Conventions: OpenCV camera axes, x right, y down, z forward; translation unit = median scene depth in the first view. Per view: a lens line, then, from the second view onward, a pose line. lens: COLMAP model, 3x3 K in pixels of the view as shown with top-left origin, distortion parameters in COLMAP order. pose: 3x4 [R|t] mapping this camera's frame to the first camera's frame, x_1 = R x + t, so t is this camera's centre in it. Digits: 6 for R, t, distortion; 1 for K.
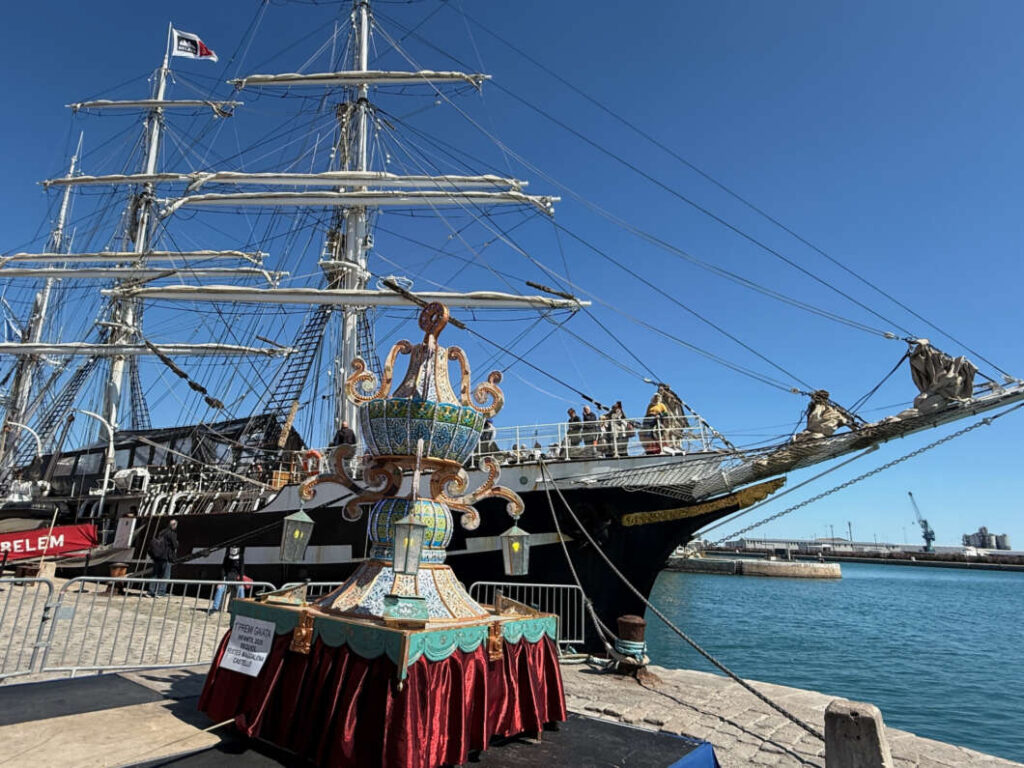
lens RADIAL K [[600.3, 0, 507.1], [0, 600.3, 370.3], [0, 0, 1]] dist [-0.006096, -0.001229]
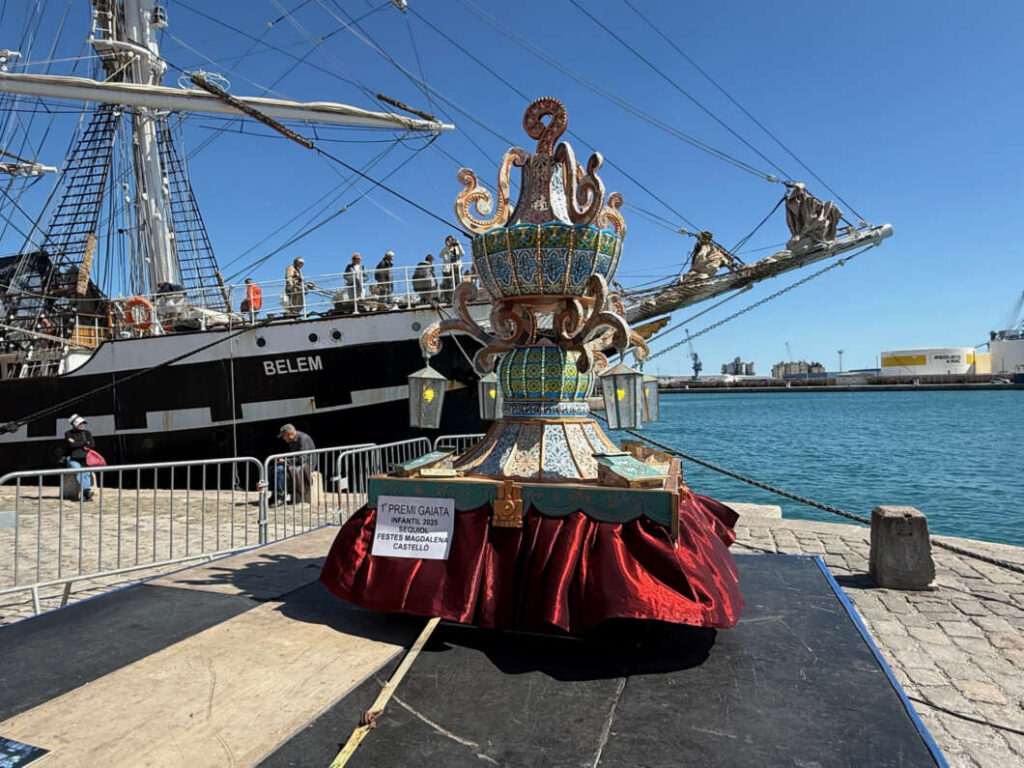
lens RADIAL K [[632.4, 0, 504.8], [0, 632.4, 376.4], [0, 0, 1]] dist [0.004323, 0.001384]
pose [[0.949824, -0.053295, 0.308212, -0.144441], [-0.027578, 0.967271, 0.252244, 0.009476], [-0.311567, -0.248087, 0.917267, 0.055486]]
